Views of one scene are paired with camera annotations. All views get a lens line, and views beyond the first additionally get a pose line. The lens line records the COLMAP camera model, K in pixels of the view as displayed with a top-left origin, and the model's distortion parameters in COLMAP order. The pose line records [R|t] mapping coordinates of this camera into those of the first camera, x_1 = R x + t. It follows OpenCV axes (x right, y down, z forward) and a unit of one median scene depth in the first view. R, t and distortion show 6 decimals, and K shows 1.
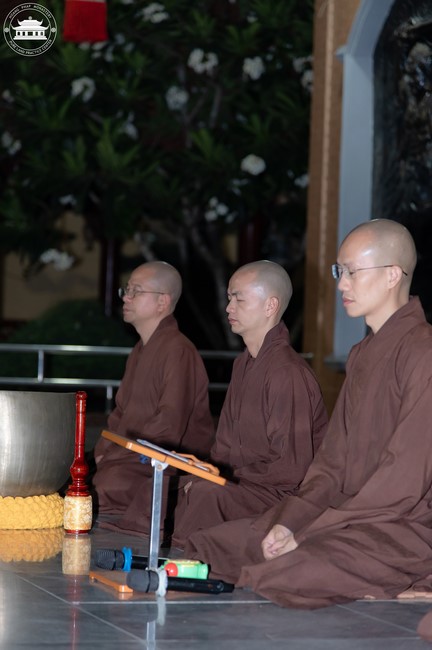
lens RADIAL K [[2108.1, 0, 218.9], [0, 2108.1, 320.7], [0, 0, 1]] dist [0.105533, 0.000000]
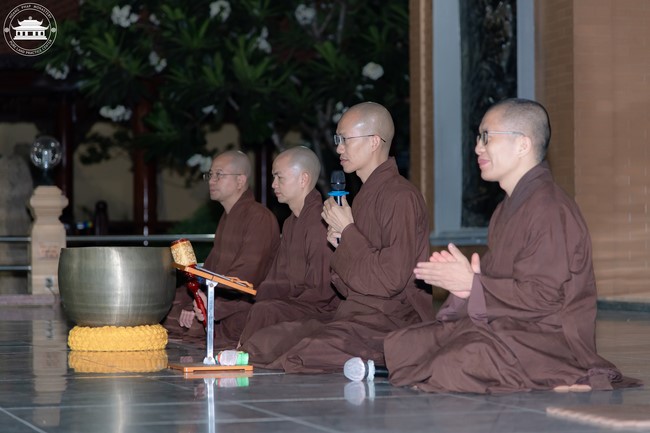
lens RADIAL K [[2122.6, 0, 323.0], [0, 2122.6, 220.0], [0, 0, 1]] dist [0.063767, 0.000000]
pose [[0.998341, -0.040621, -0.040796, 0.032591], [0.040354, 0.999158, -0.007349, 0.012293], [0.041061, 0.005690, 0.999140, -0.126344]]
